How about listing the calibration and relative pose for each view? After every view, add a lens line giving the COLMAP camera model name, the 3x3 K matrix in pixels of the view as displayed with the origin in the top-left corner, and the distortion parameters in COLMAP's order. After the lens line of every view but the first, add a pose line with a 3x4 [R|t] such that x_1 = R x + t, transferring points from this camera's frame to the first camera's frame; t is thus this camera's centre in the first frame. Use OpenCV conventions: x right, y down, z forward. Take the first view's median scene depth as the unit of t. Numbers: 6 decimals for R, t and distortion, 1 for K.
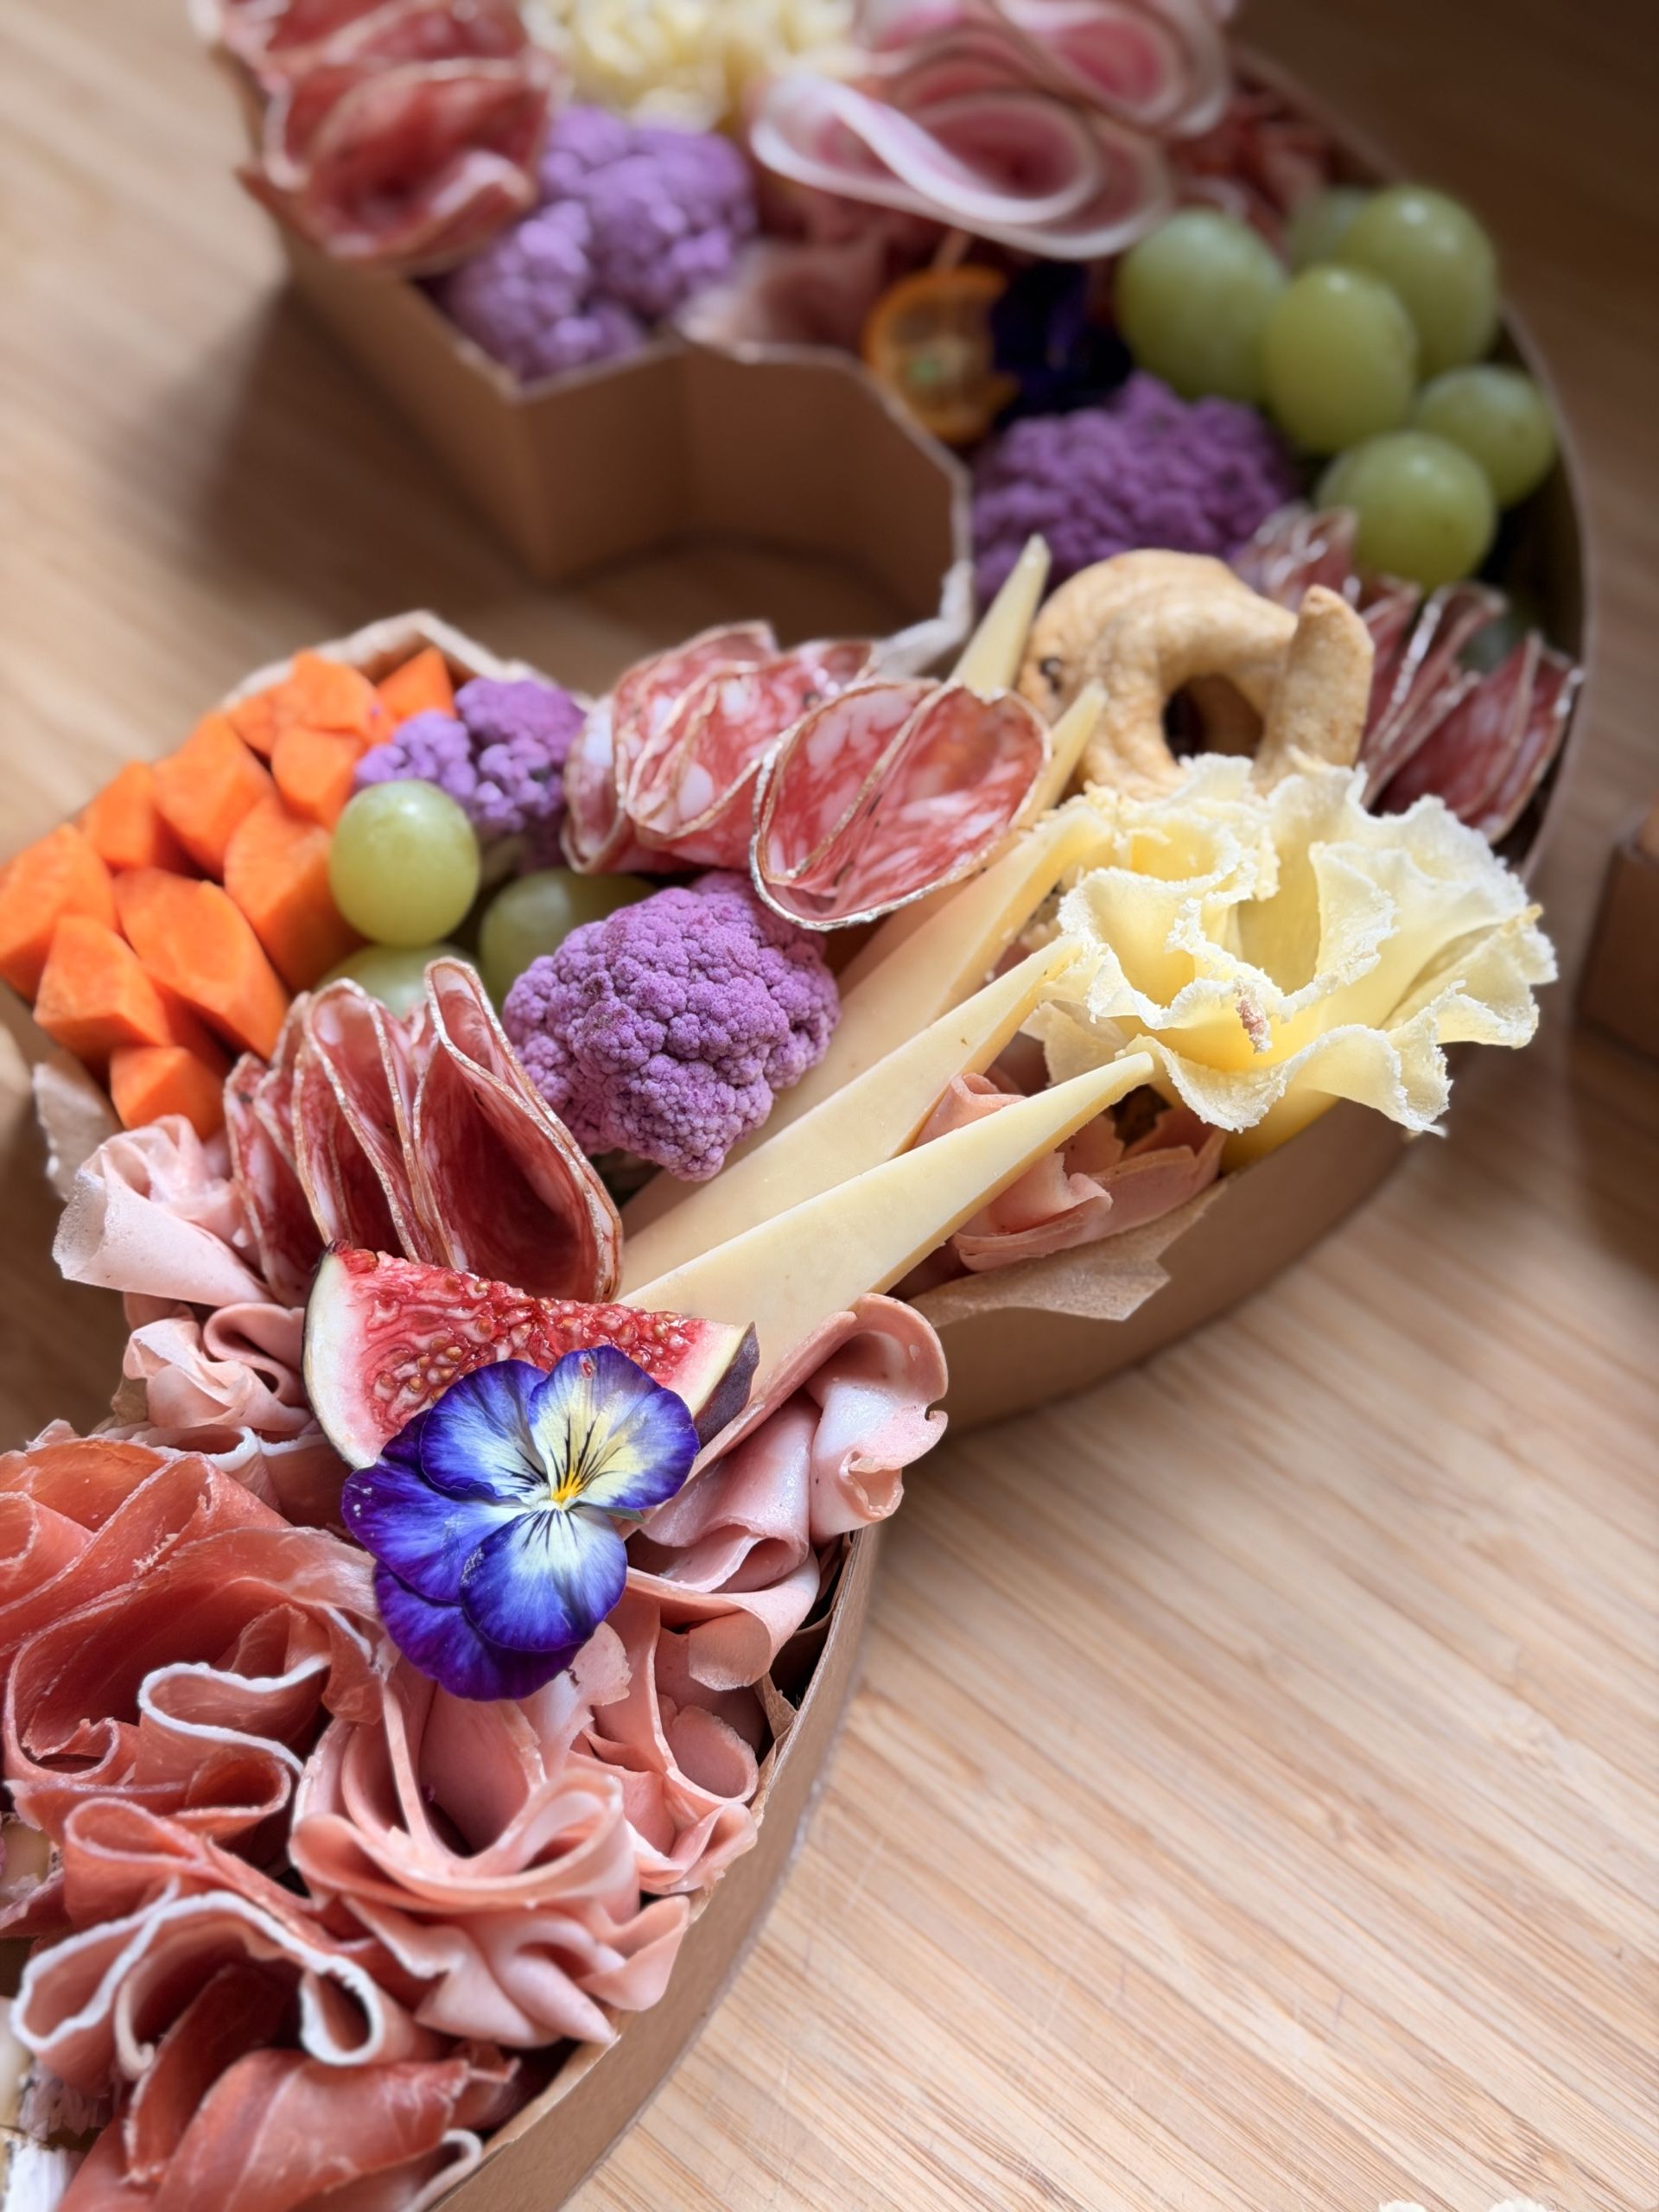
lens RADIAL K [[3108.7, 0, 829.5], [0, 3108.7, 1106.0], [0, 0, 1]] dist [0.131812, -0.116454]
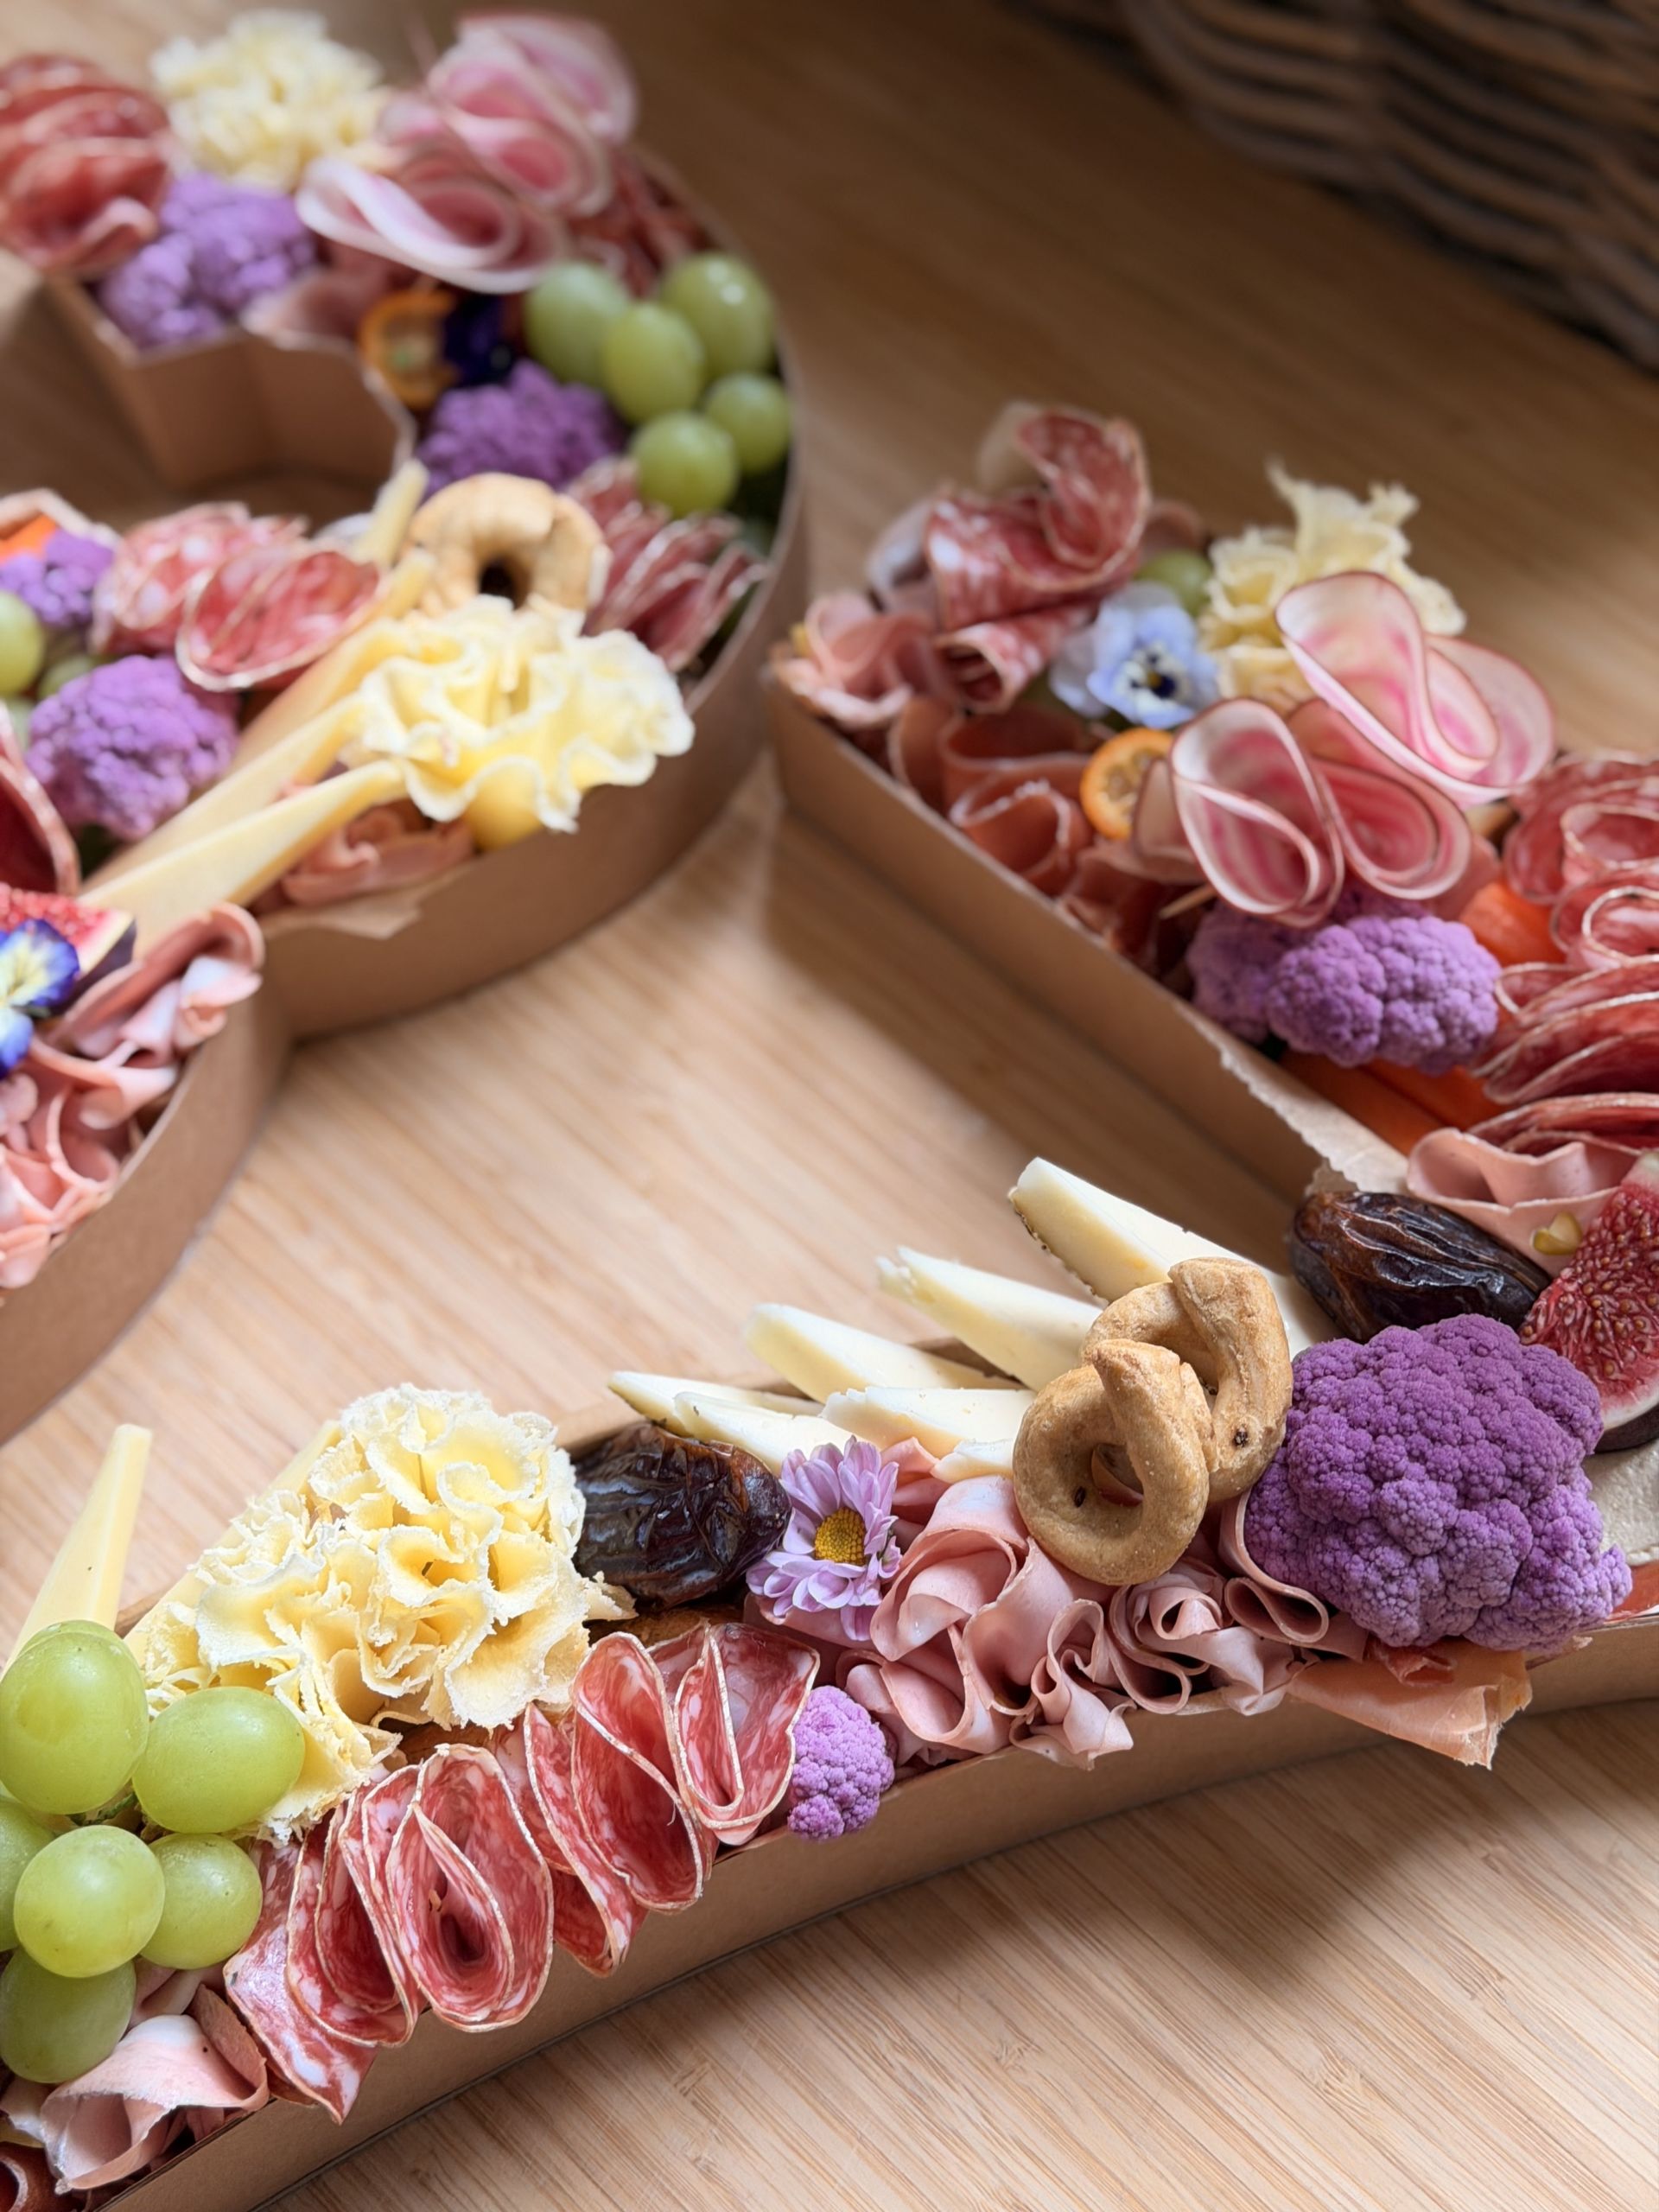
lens RADIAL K [[2968.8, 0, 829.5], [0, 2968.8, 1106.0], [0, 0, 1]] dist [0.102702, 0.004441]
pose [[0.996794, 0.060100, -0.052819, 0.382347], [-0.060564, 0.998138, -0.007214, 0.142907], [0.052287, 0.010390, 0.998578, -0.499007]]
